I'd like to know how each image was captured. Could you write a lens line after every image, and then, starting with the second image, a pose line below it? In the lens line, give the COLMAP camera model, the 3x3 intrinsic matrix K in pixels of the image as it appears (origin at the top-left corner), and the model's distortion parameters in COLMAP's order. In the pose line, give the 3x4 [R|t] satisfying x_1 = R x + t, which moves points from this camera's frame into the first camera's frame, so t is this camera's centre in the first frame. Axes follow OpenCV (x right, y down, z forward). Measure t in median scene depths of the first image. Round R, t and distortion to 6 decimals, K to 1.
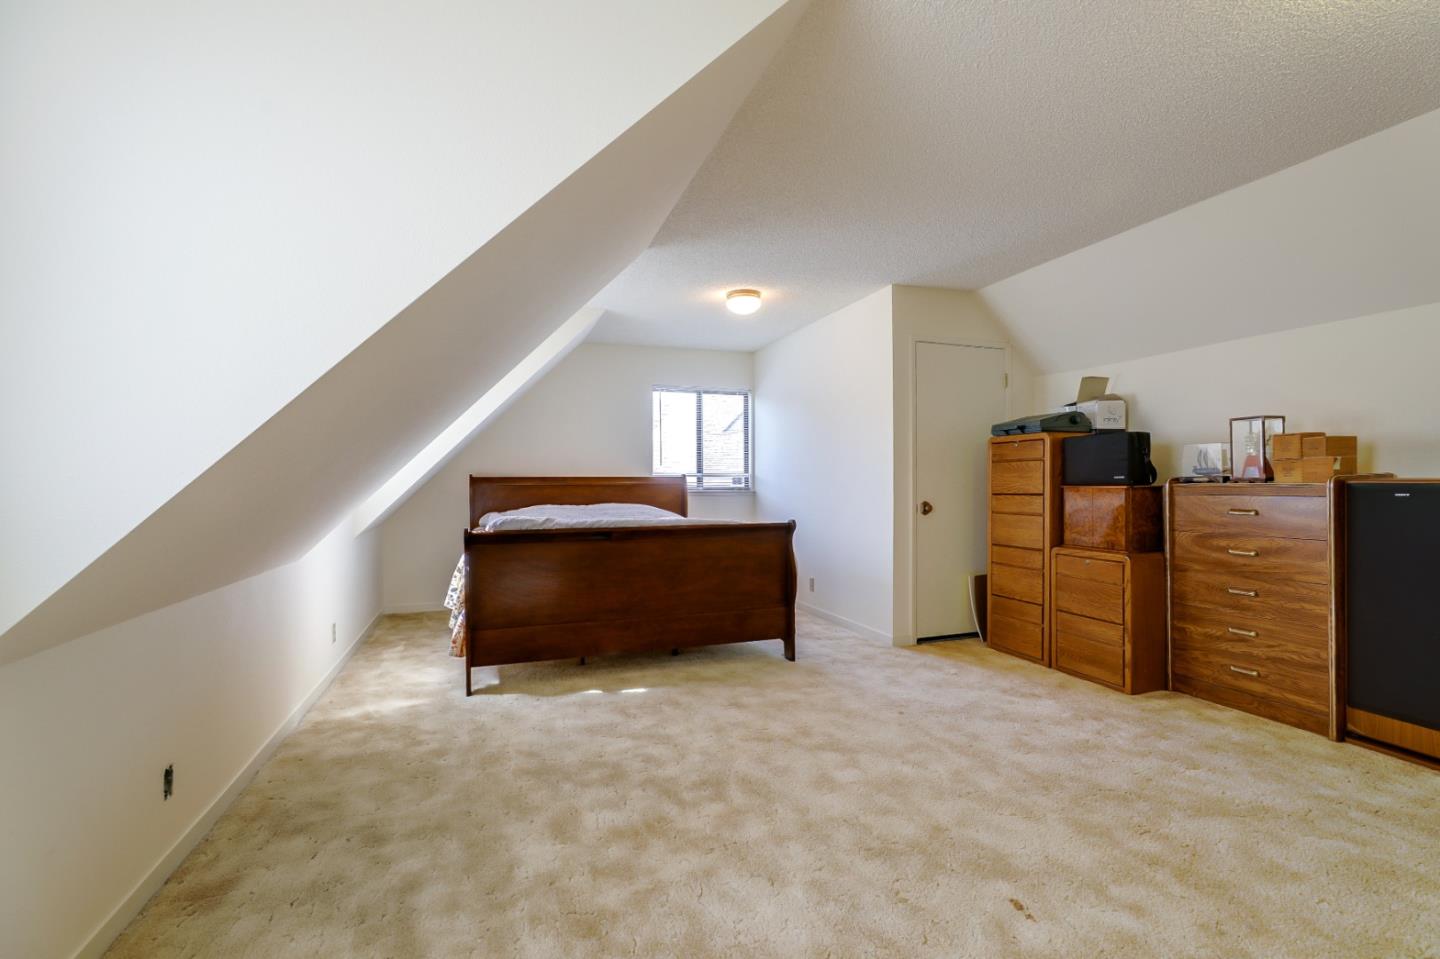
lens RADIAL K [[661.2, 0, 720.0], [0, 661.2, 479.5], [0, 0, 1]] dist [-0.000350, 0.000211]
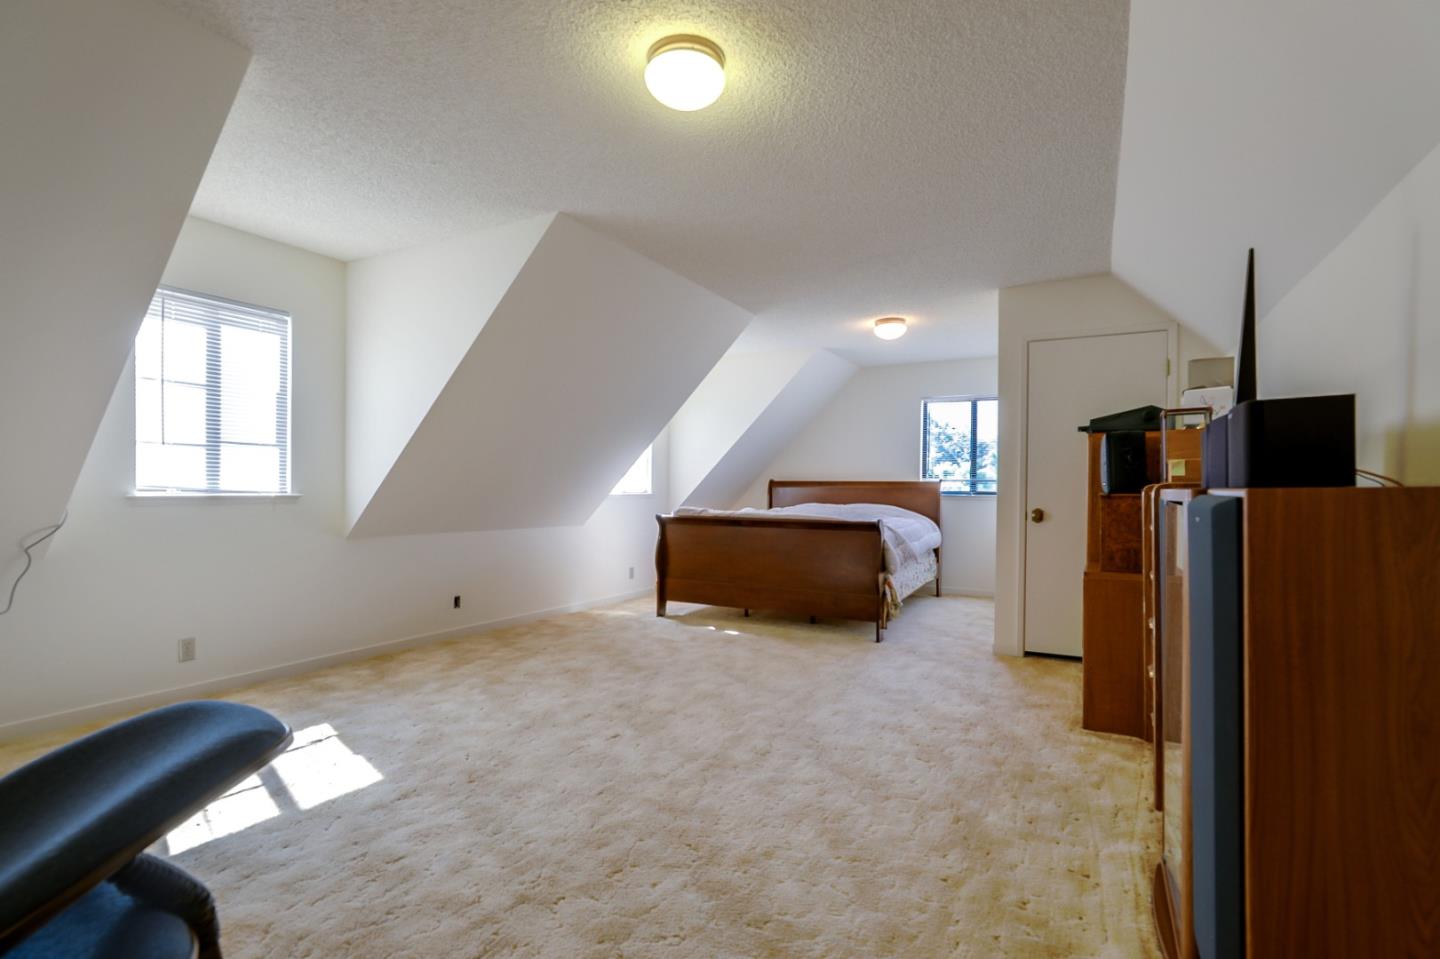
lens RADIAL K [[661.2, 0, 720.0], [0, 661.2, 479.5], [0, 0, 1]] dist [-0.000350, 0.000211]
pose [[0.655245, -0.001481, -0.755415, 1.208043], [0.001383, 0.999999, -0.000761, -0.015473], [0.755415, -0.000546, 0.655246, 0.047327]]
